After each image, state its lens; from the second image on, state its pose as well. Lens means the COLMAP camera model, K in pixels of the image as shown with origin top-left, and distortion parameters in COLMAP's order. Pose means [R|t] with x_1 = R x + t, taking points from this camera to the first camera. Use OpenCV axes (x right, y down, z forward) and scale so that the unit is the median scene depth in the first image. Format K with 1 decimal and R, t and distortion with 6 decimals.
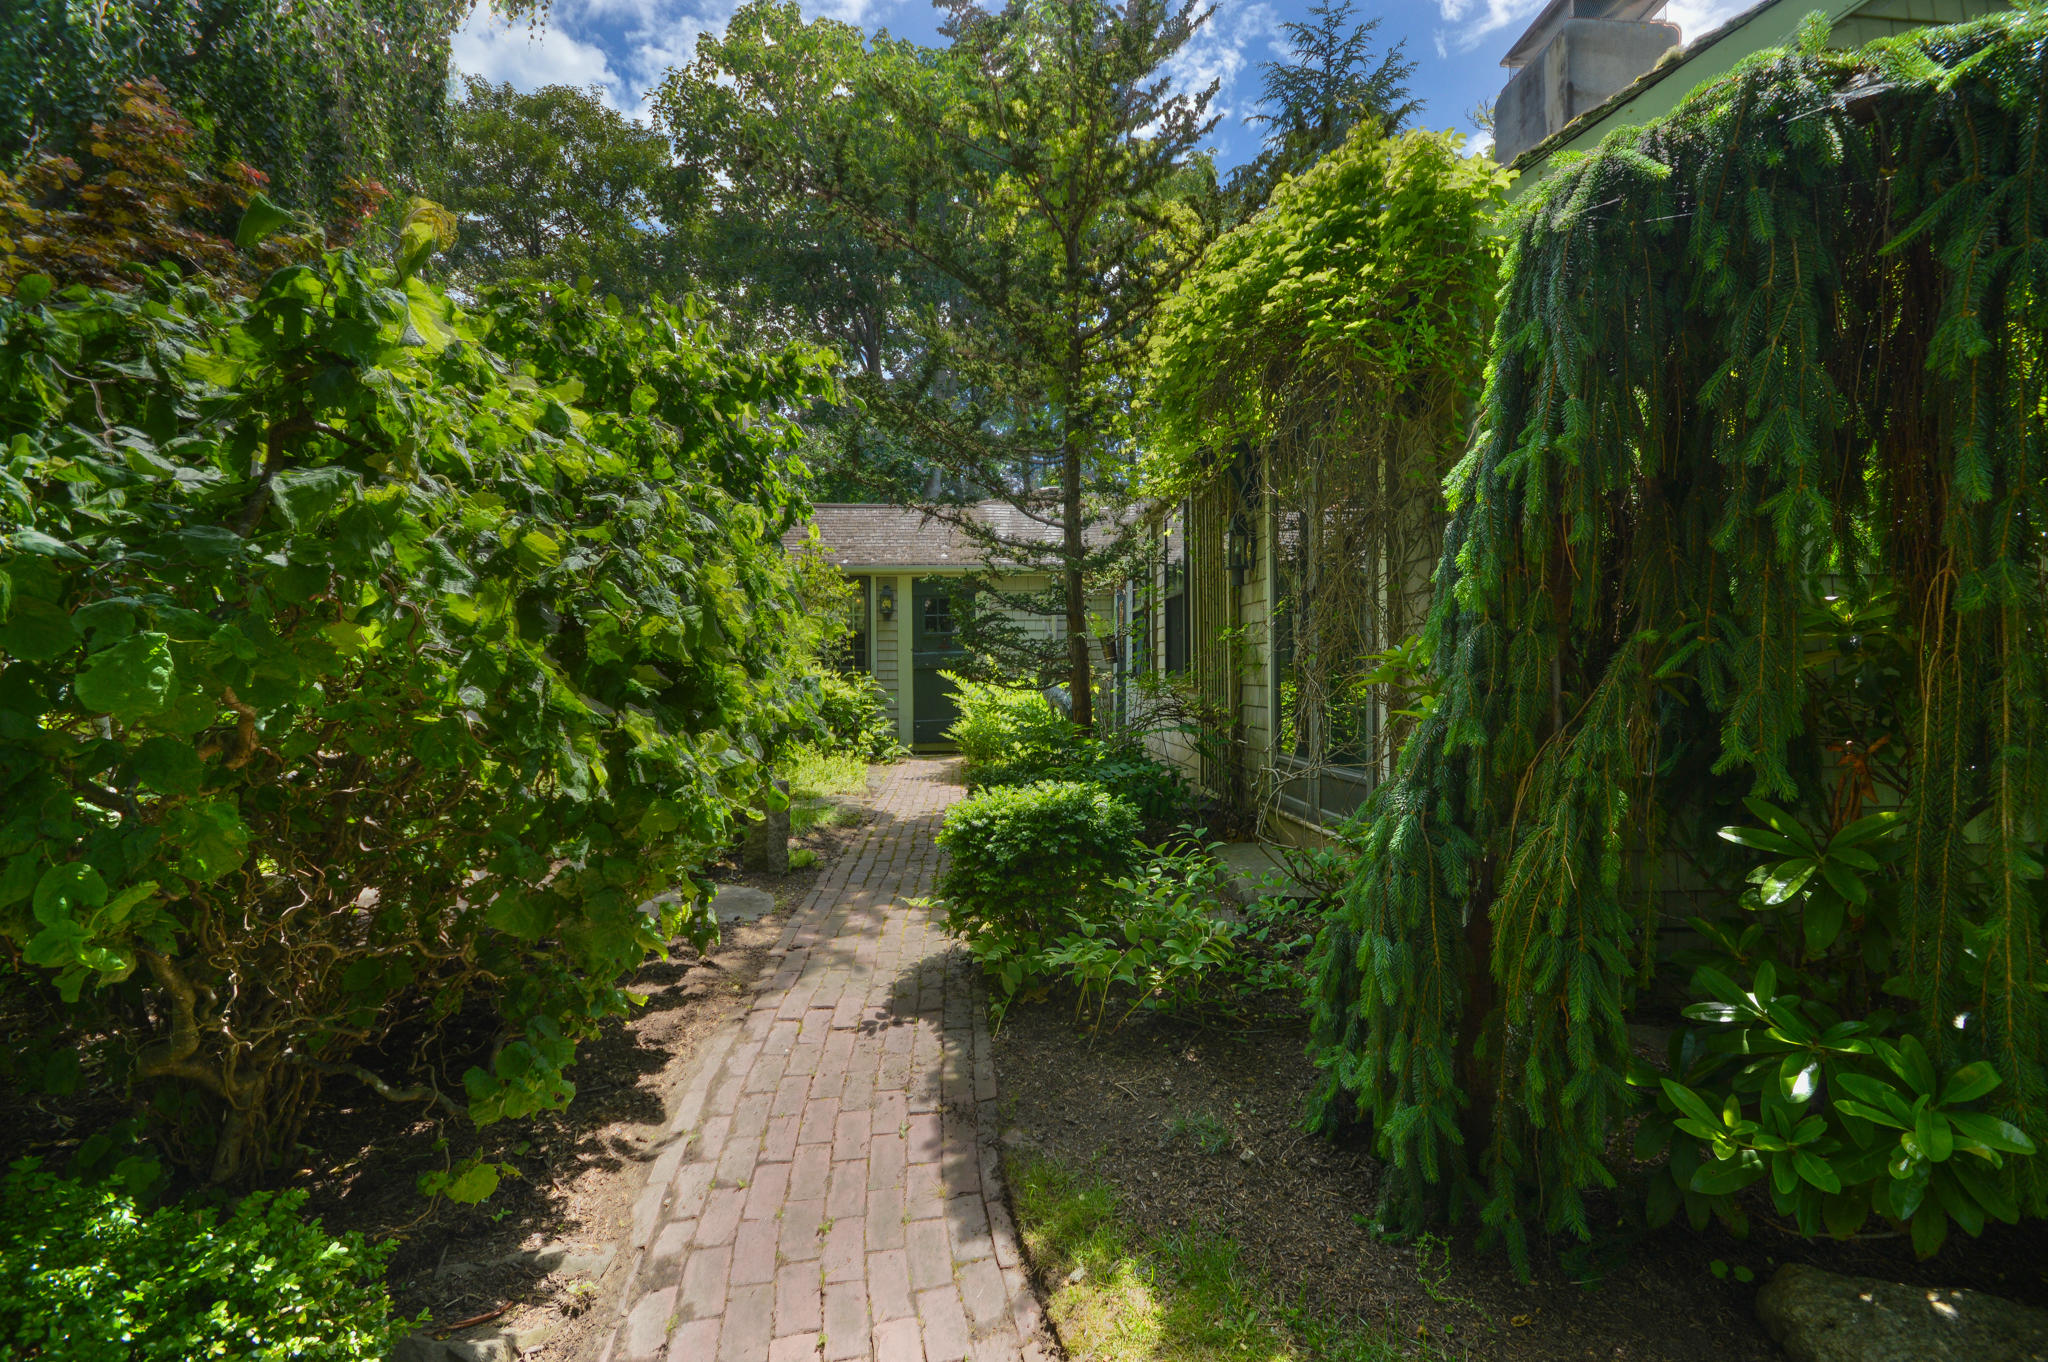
lens RADIAL K [[911.8, 0, 1027.6], [0, 911.8, 673.2], [0, 0, 1]] dist [0.000769, -0.000366]
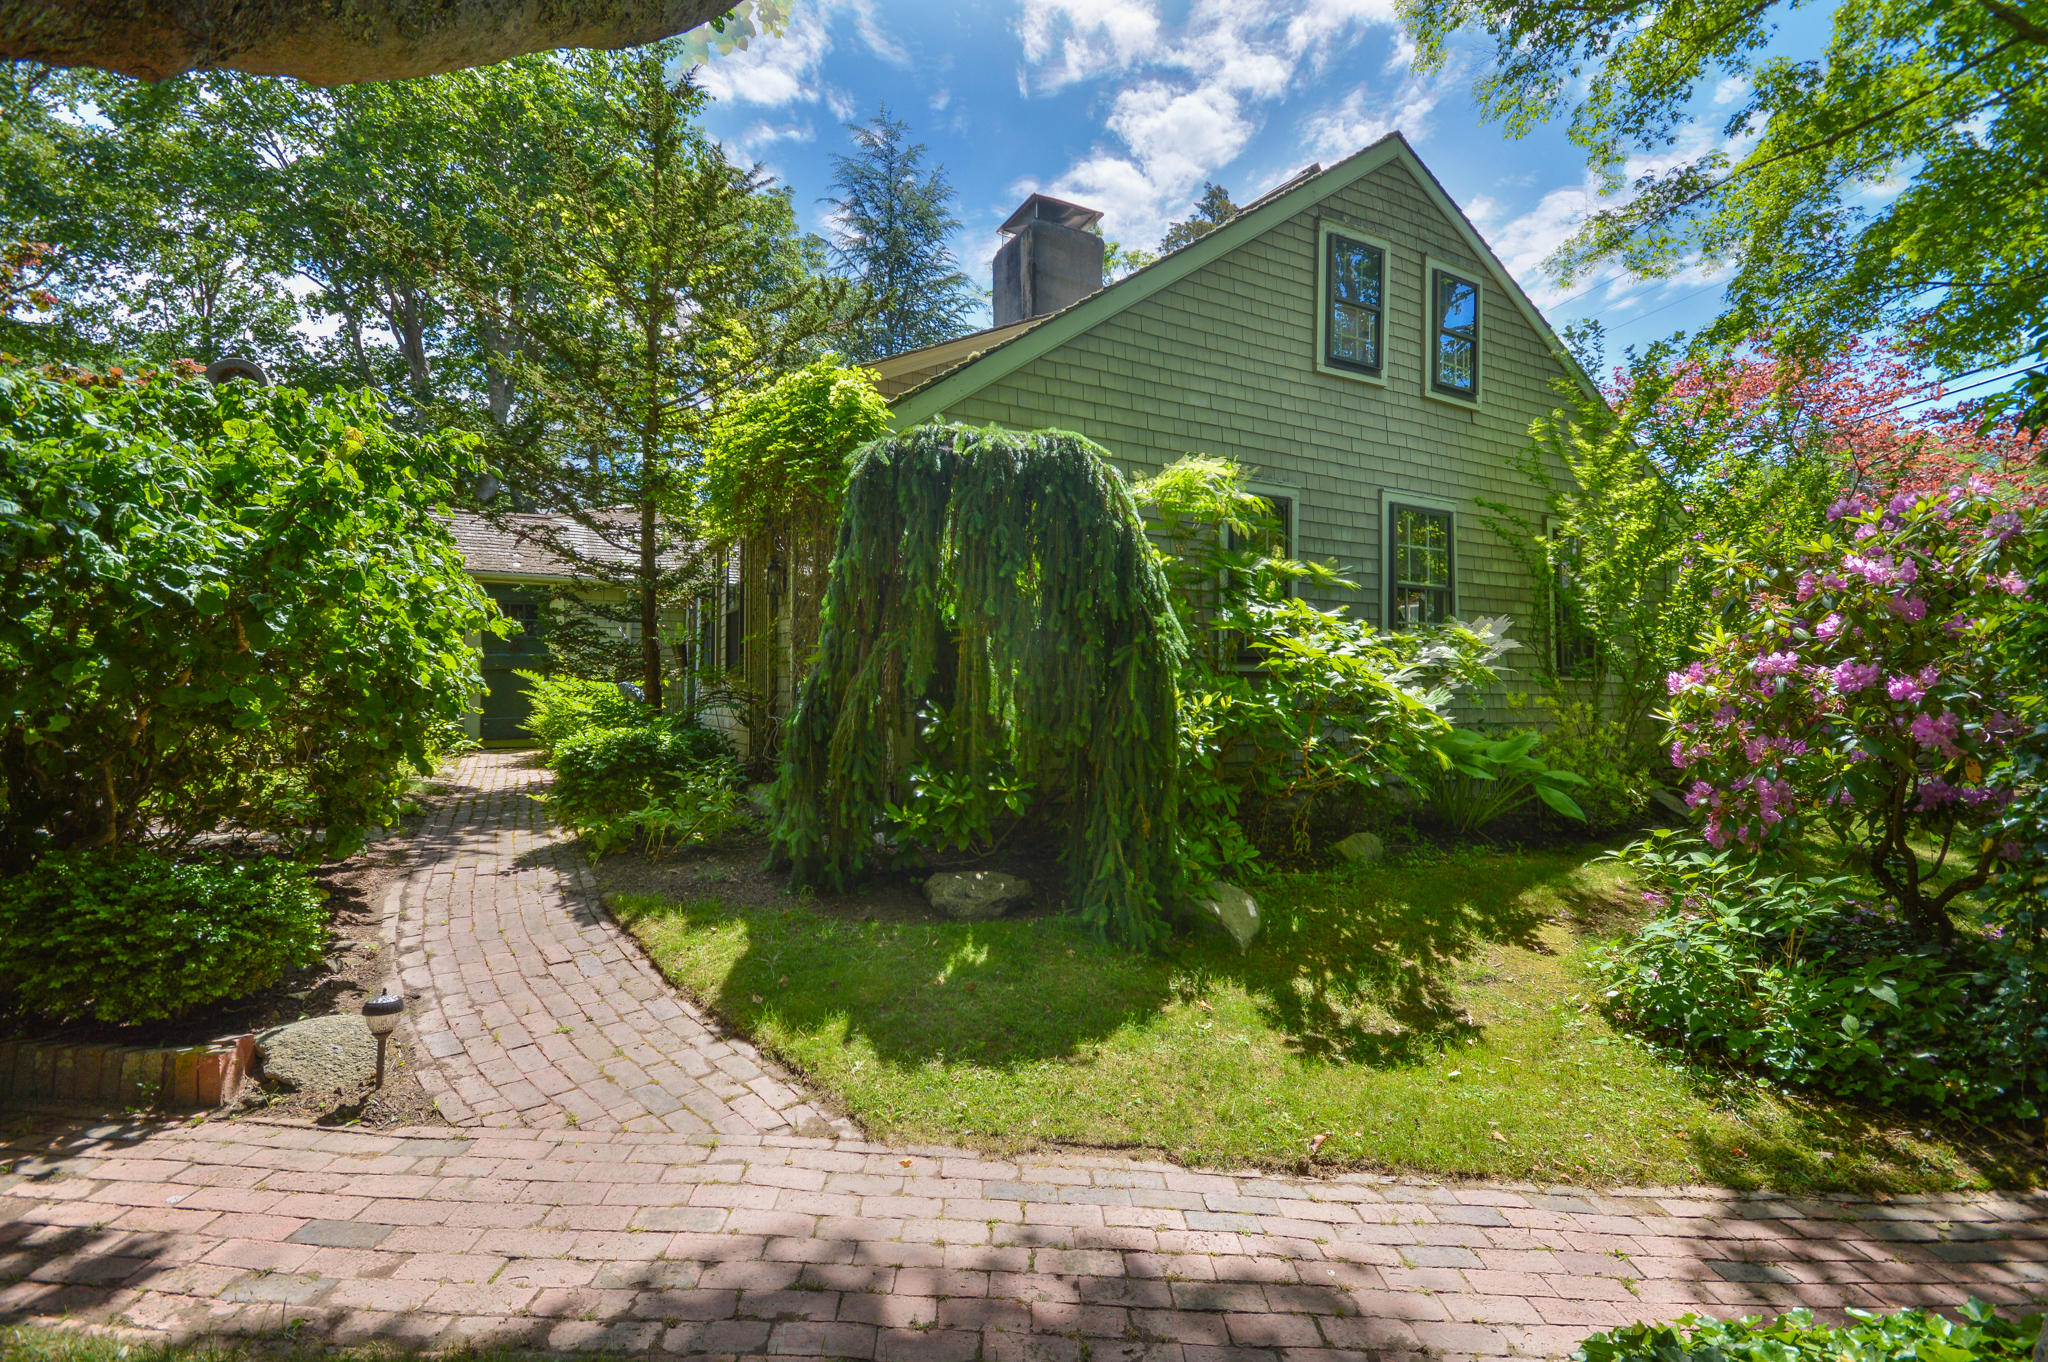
lens RADIAL K [[911.8, 0, 1030.2], [0, 911.8, 674.1], [0, 0, 1]] dist [0.000769, -0.000366]
pose [[0.900563, 0.018599, 0.434328, -0.020320], [-0.009734, 0.999697, -0.022626, 0.031083], [-0.434617, 0.016149, 0.900471, -0.378075]]
